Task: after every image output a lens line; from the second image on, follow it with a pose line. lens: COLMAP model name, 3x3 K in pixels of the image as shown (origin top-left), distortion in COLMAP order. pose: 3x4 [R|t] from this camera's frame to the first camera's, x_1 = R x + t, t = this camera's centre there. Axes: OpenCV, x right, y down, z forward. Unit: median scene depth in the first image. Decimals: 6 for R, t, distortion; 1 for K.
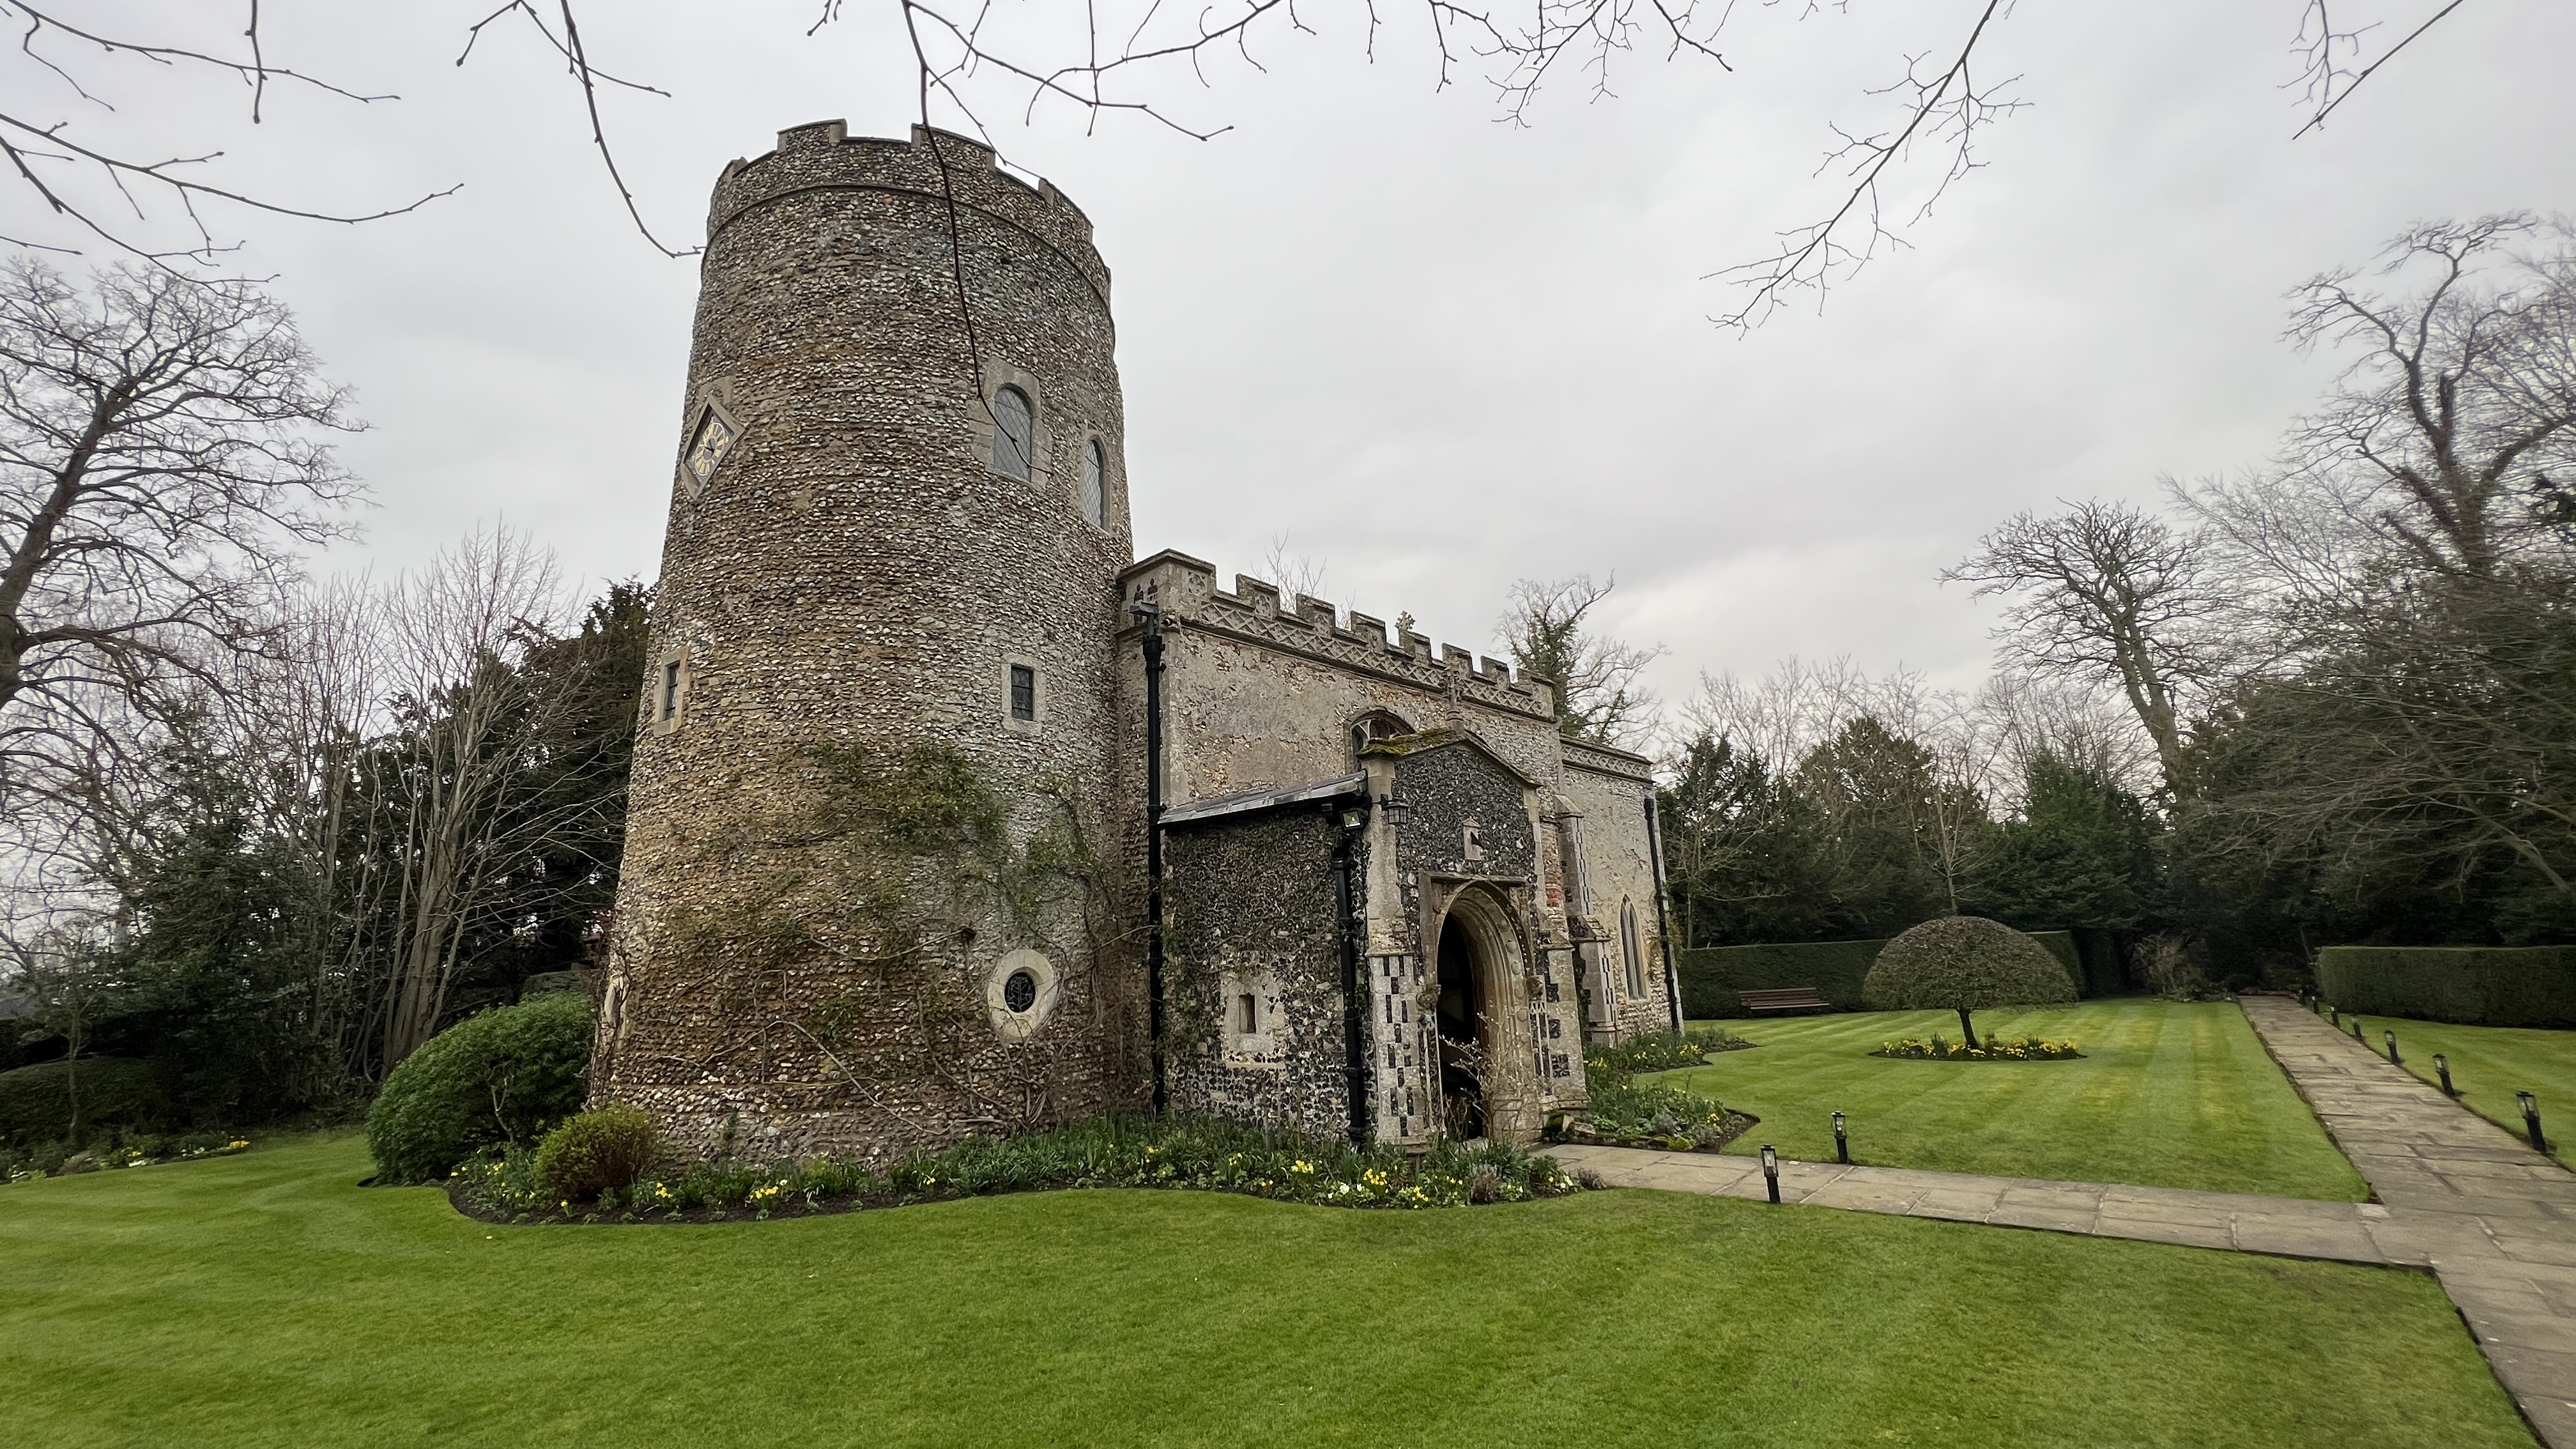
lens RADIAL K [[1021.9, 0, 1270.0], [0, 1021.9, 711.9], [0, 0, 1]] dist [0.000540, -0.000283]
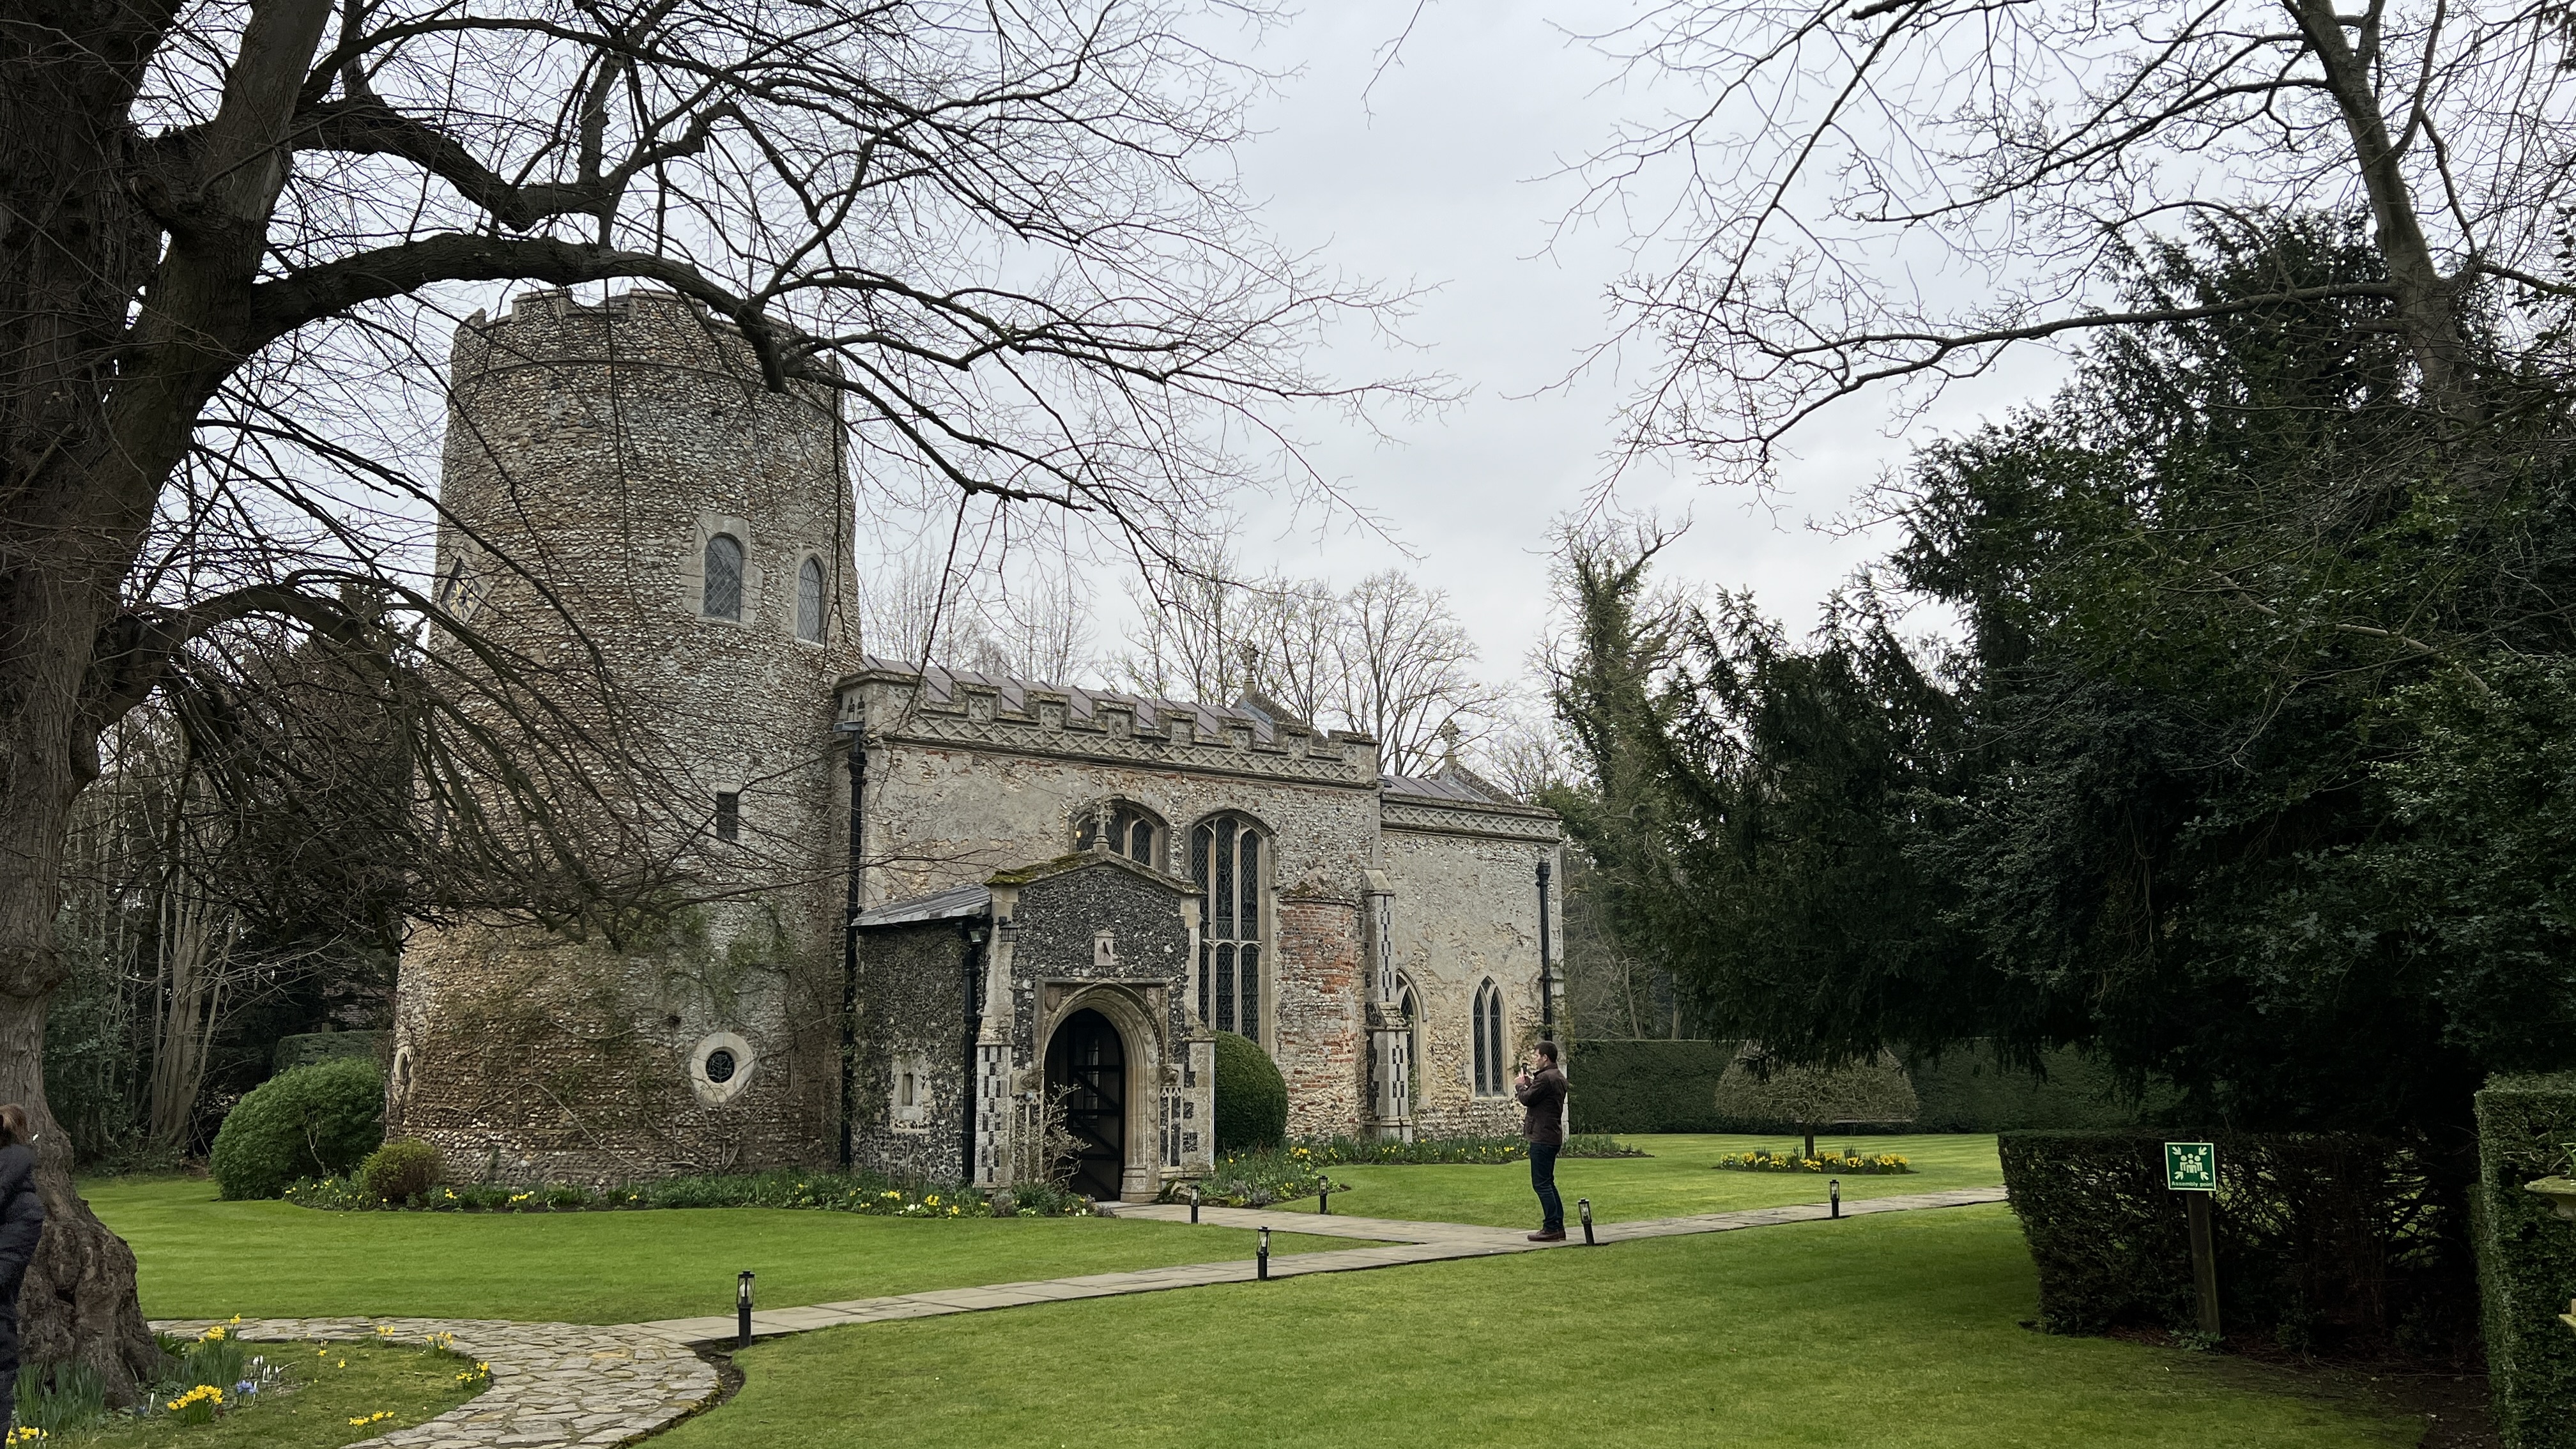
lens RADIAL K [[1877.4, 0, 1306.1], [0, 1877.4, 732.2], [0, 0, 1]] dist [0.032863, -0.029880]
pose [[0.997285, 0.016578, -0.071751, 0.590251], [-0.010430, 0.996307, 0.085227, -0.314214], [0.072899, -0.084247, 0.993775, -1.123039]]
